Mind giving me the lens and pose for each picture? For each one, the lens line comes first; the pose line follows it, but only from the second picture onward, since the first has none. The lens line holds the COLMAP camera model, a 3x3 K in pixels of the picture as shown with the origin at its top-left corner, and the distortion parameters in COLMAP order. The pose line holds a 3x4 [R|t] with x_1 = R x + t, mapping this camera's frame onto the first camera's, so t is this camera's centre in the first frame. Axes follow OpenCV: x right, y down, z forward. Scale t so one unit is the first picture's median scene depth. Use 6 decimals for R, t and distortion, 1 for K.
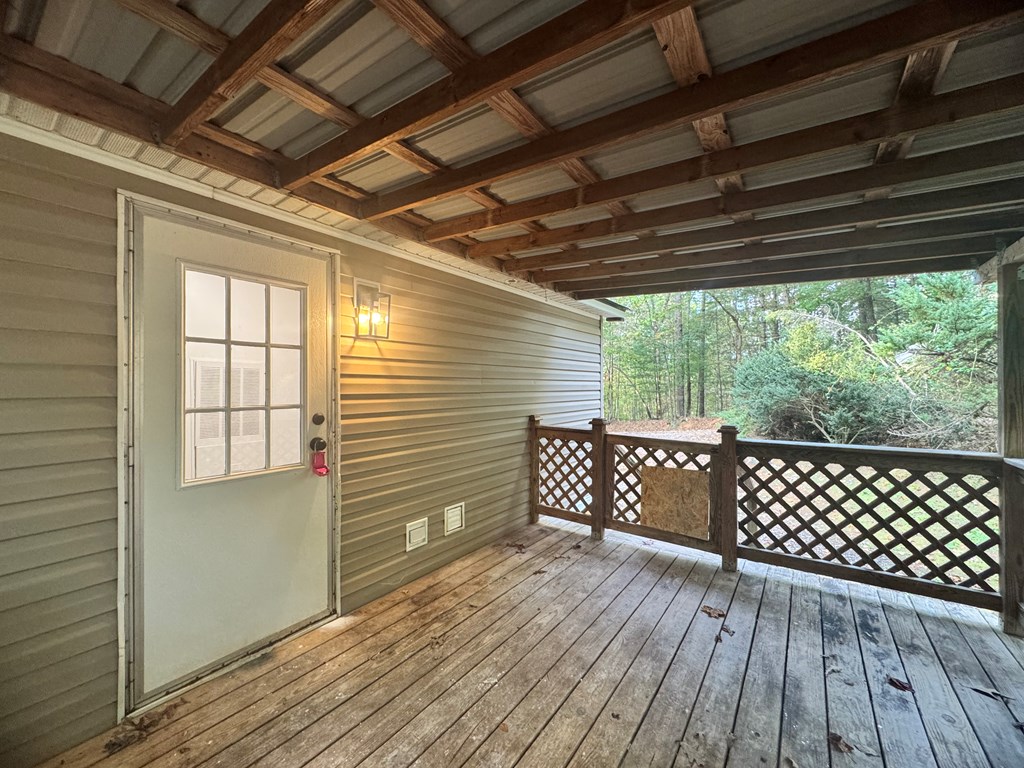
lens RADIAL K [[411.1, 0, 511.8], [0, 411.1, 384.4], [0, 0, 1]] dist [-0.002017, -0.000058]
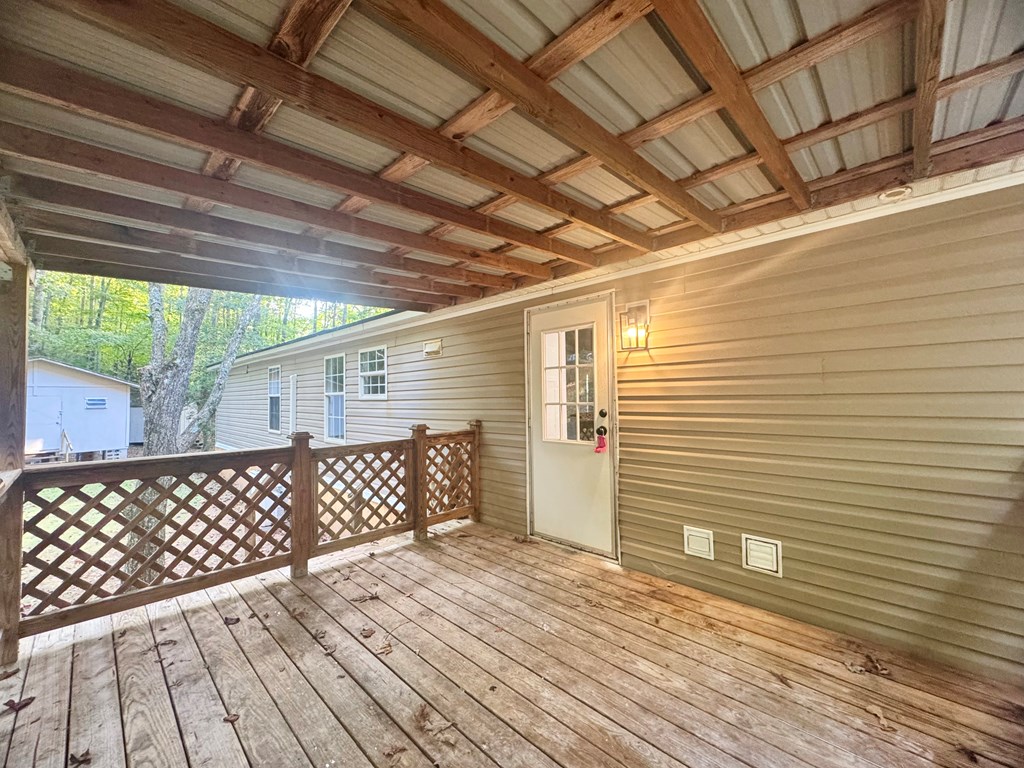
lens RADIAL K [[411.1, 0, 511.8], [0, 411.1, 388.2], [0, 0, 1]] dist [-0.002017, -0.000058]
pose [[-0.146733, -0.020217, -0.988969, 0.940618], [0.017794, 0.999575, -0.023073, 0.023441], [0.989016, -0.020983, -0.146311, 0.857746]]
